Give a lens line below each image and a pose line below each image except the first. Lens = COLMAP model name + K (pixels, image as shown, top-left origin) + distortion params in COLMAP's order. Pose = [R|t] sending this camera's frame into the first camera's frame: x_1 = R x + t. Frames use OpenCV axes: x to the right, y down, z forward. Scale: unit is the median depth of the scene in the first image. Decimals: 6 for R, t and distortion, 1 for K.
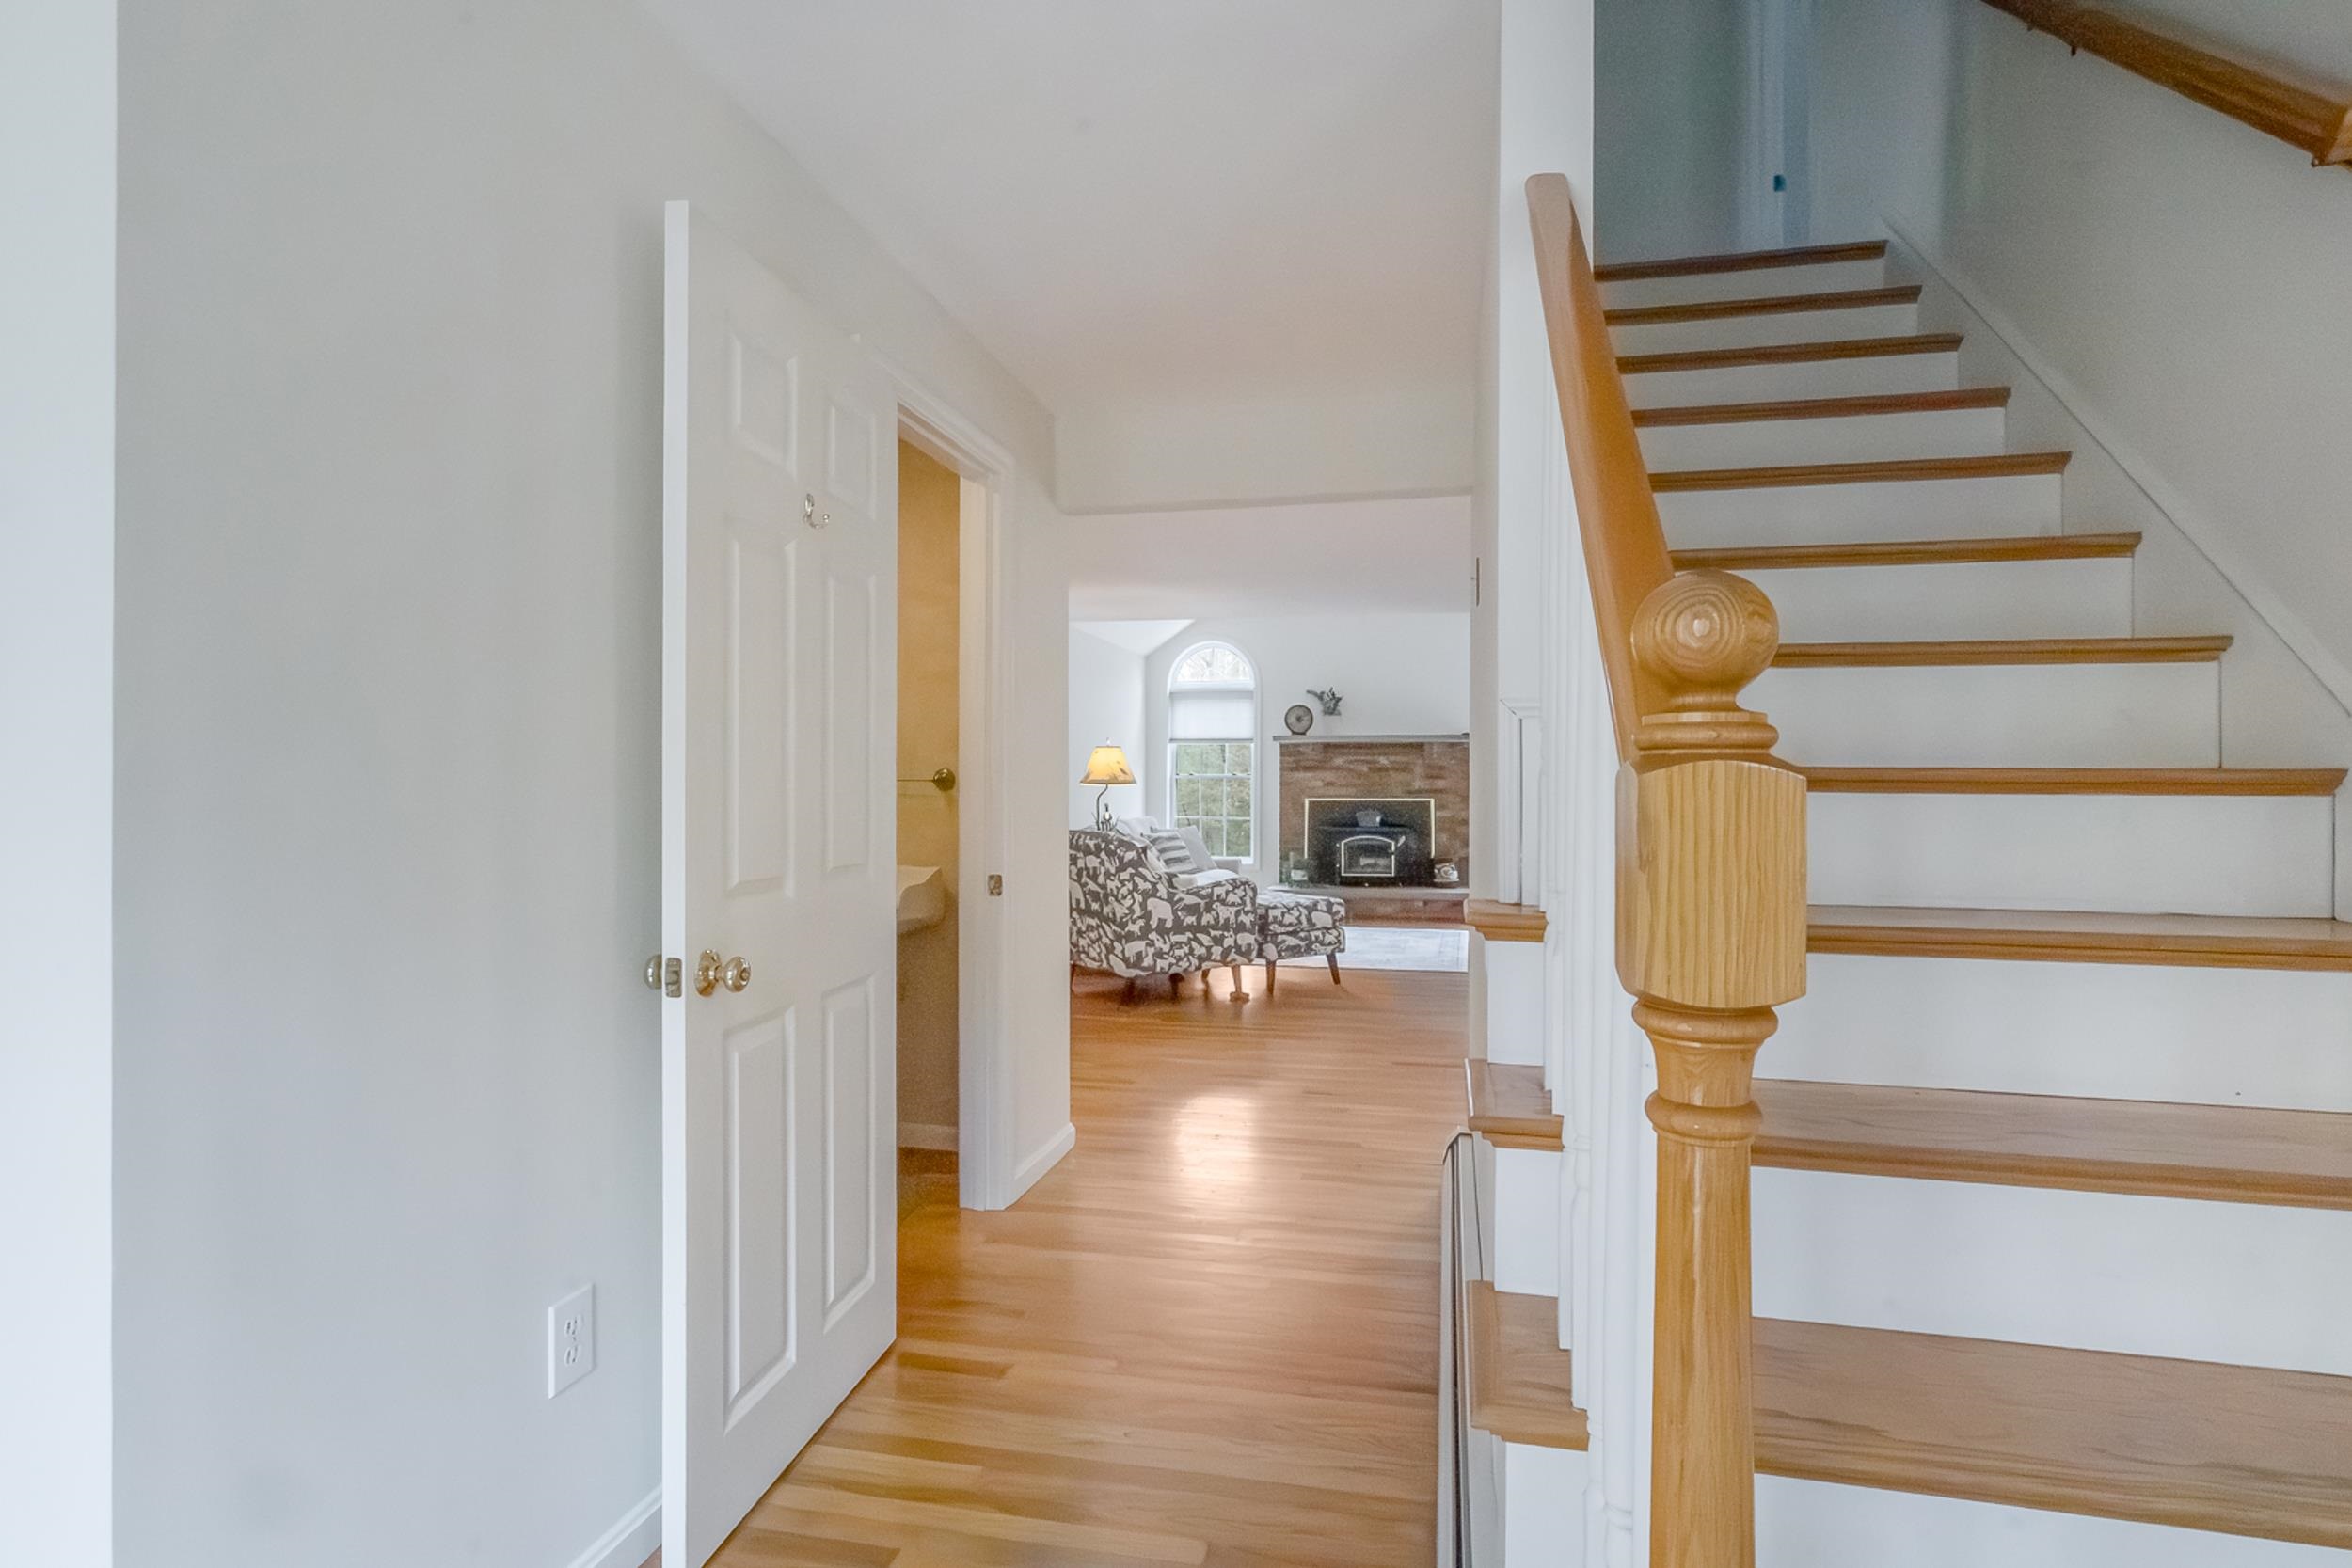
lens RADIAL K [[1197.5, 0, 1177.3], [0, 1197.5, 791.7], [0, 0, 1]] dist [-0.016109, 0.000666]
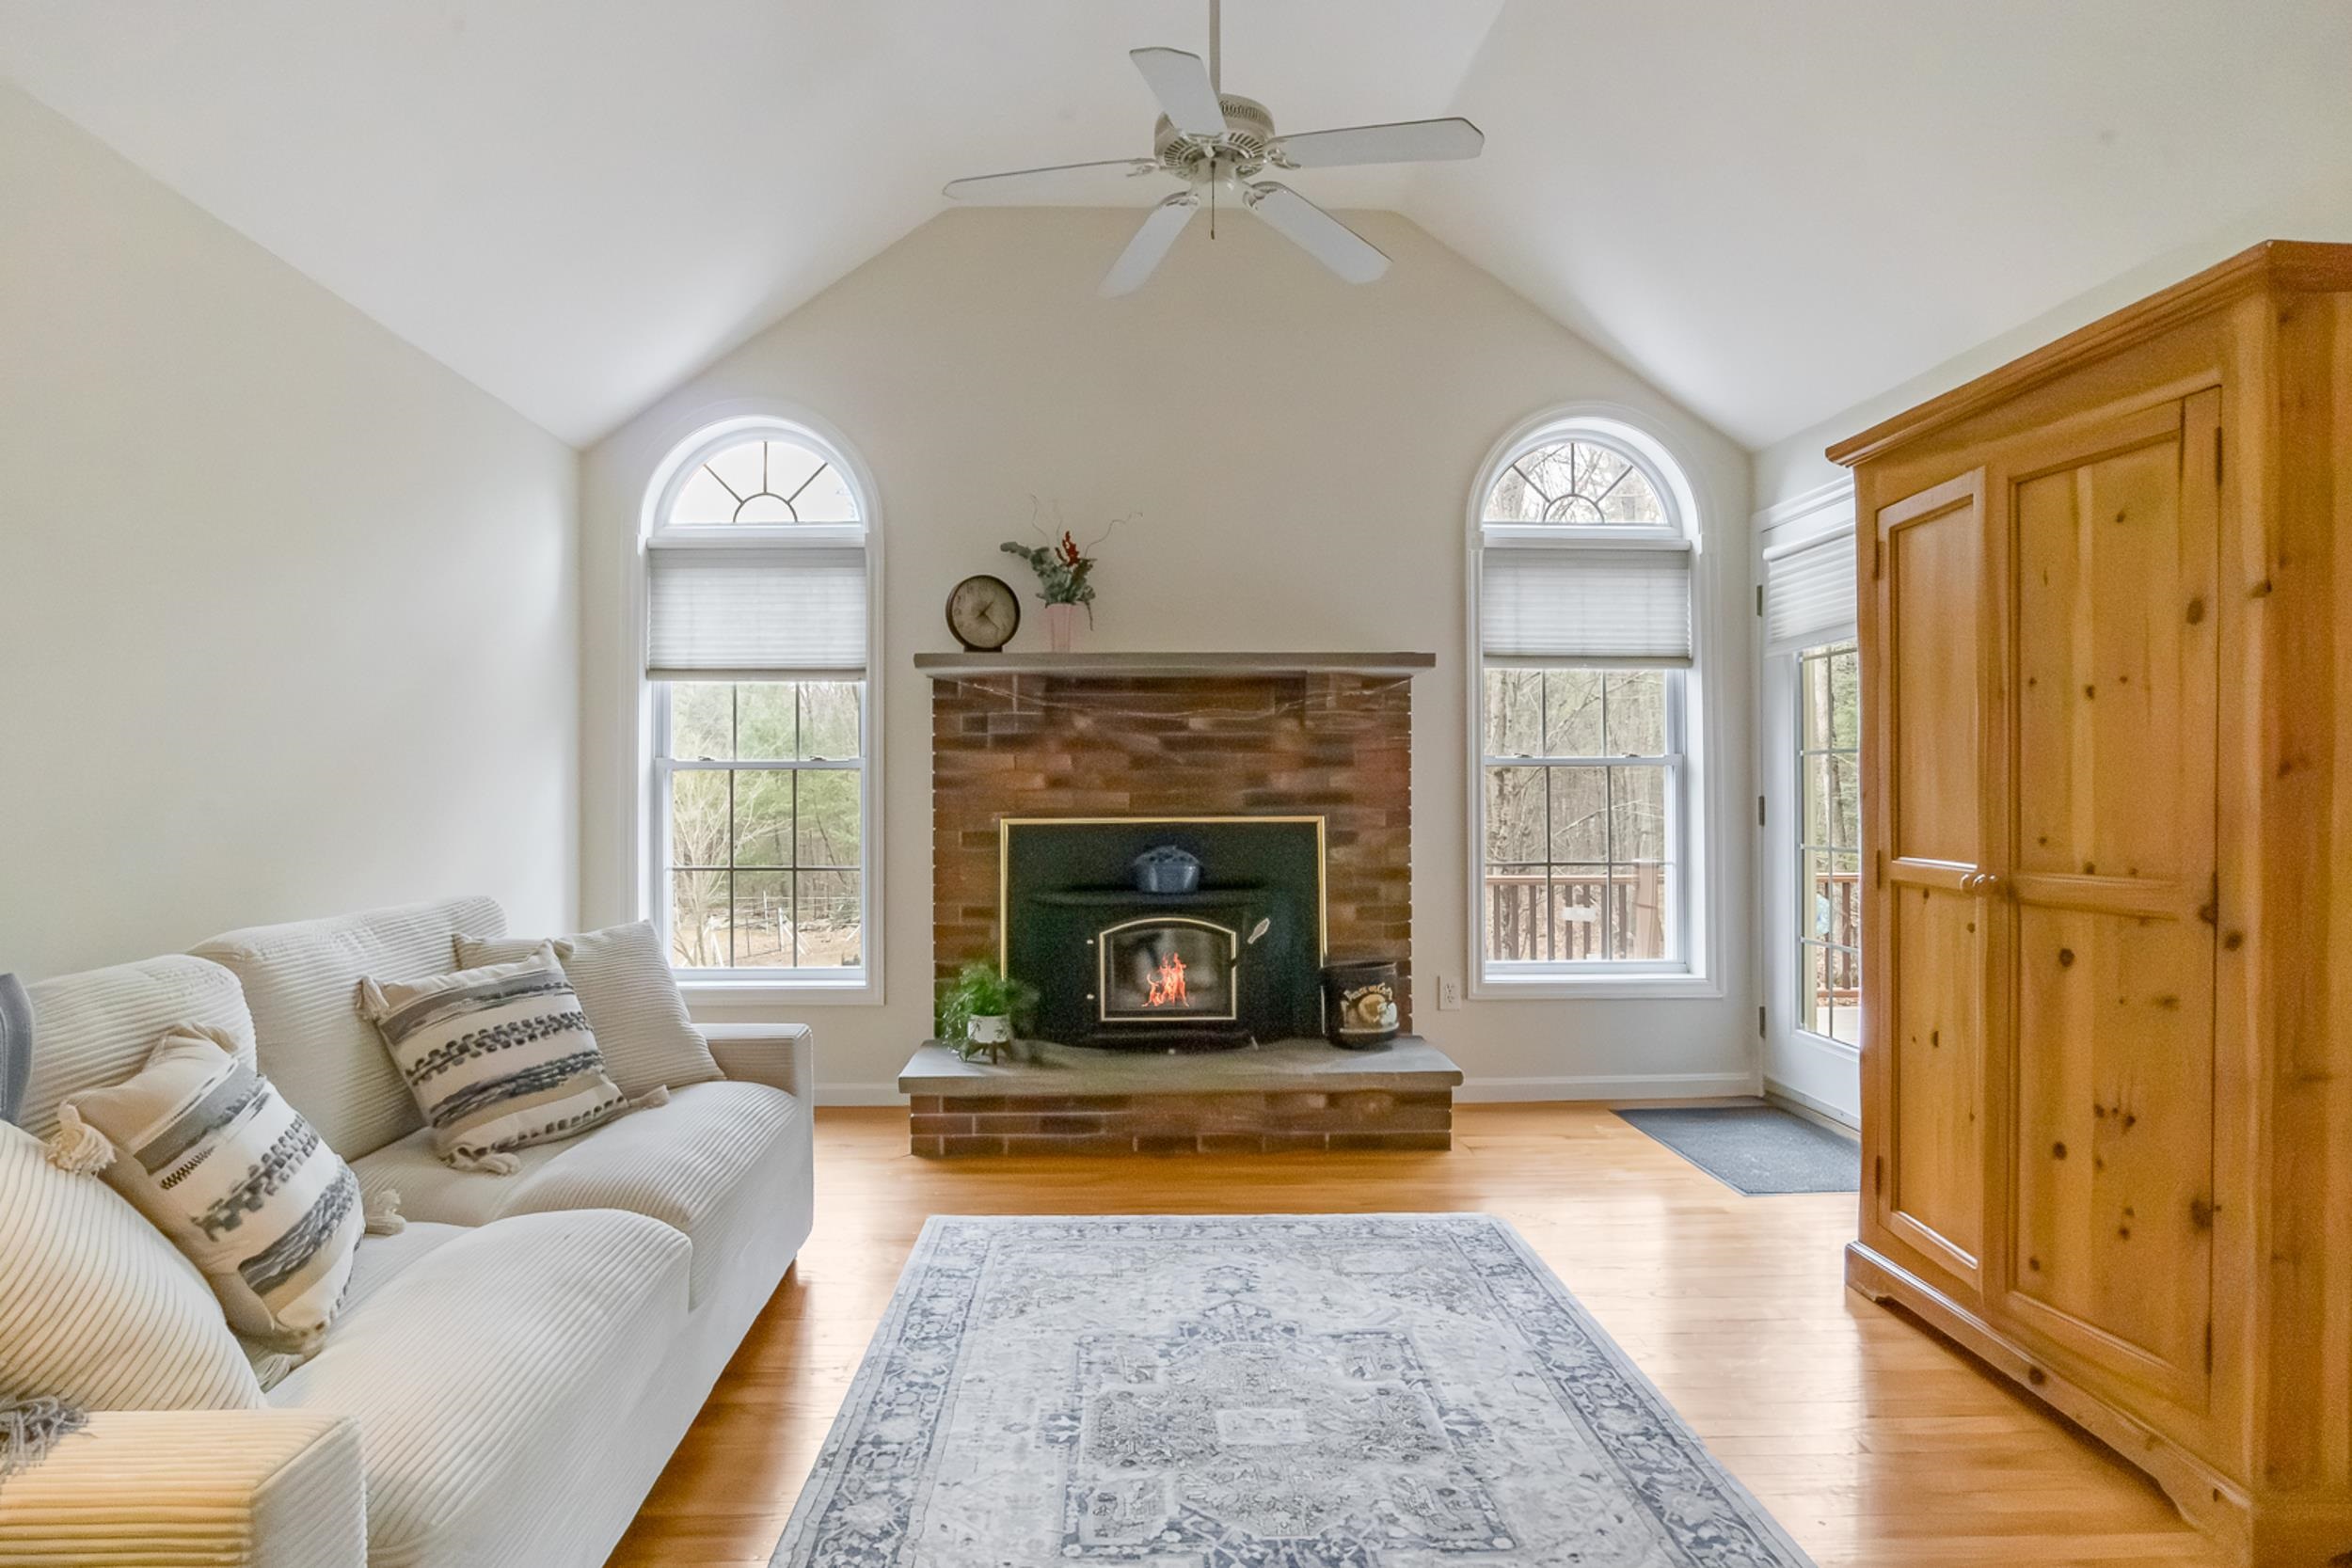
lens RADIAL K [[1197.5, 0, 1161.9], [0, 1197.5, 791.2], [0, 0, 1]] dist [-0.016109, 0.000666]
pose [[0.962207, -0.004764, 0.272277, 0.052342], [0.004183, 0.999988, 0.002712, -0.004107], [-0.272287, -0.001470, 0.962215, 0.619447]]
